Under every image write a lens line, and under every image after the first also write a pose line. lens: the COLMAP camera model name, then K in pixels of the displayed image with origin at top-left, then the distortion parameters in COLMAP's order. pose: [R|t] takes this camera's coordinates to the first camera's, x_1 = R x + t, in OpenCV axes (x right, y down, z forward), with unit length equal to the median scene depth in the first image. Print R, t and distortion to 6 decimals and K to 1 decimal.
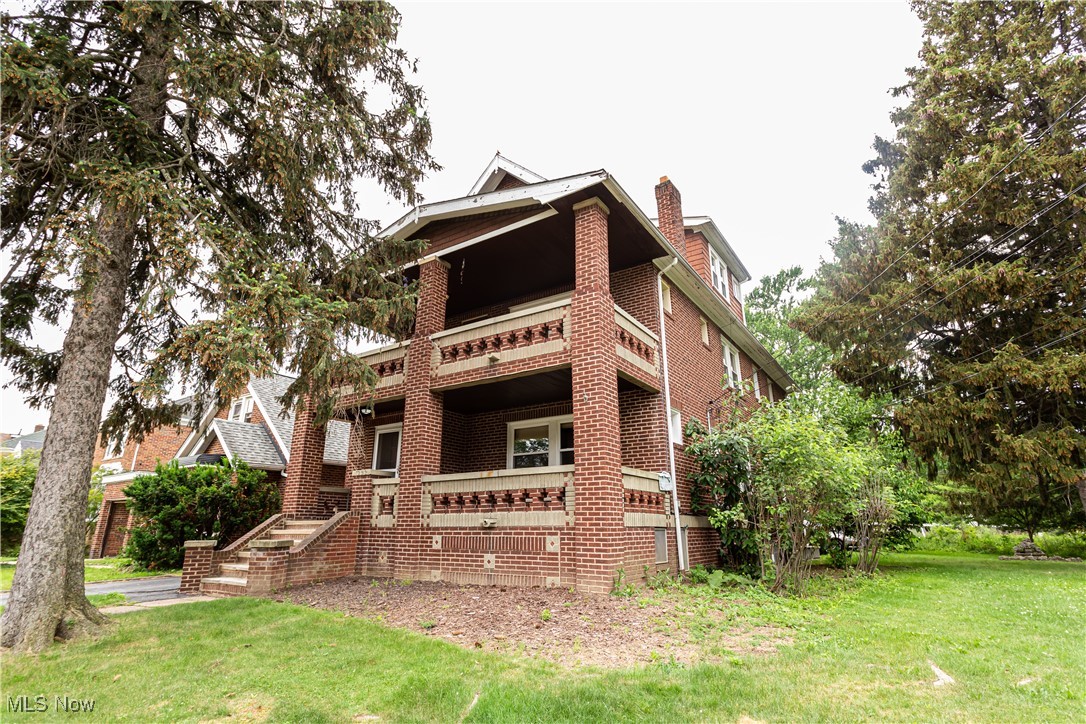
lens RADIAL K [[538.1, 0, 549.5], [0, 538.1, 362.5], [0, 0, 1]] dist [0.004562, 0.002303]
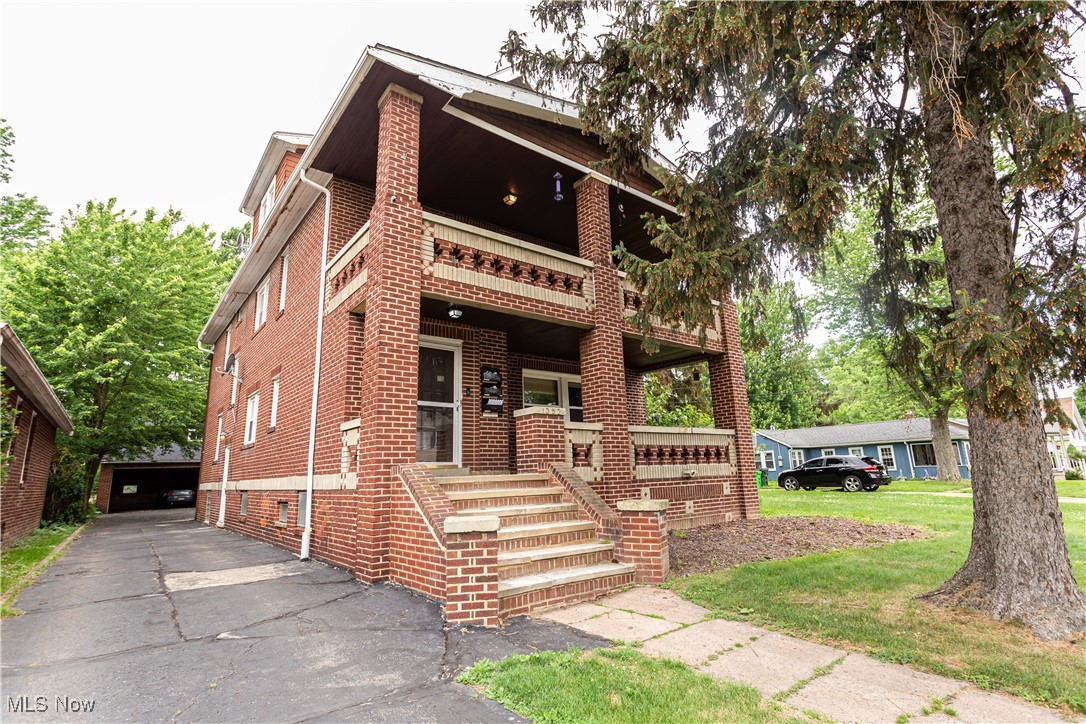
lens RADIAL K [[538.1, 0, 551.7], [0, 538.1, 363.0], [0, 0, 1]] dist [0.004562, 0.002303]
pose [[0.296772, 0.191928, 0.935462, -1.207170], [-0.244891, 0.962132, -0.119709, 0.263897], [-0.923014, -0.193560, 0.332535, 0.880970]]
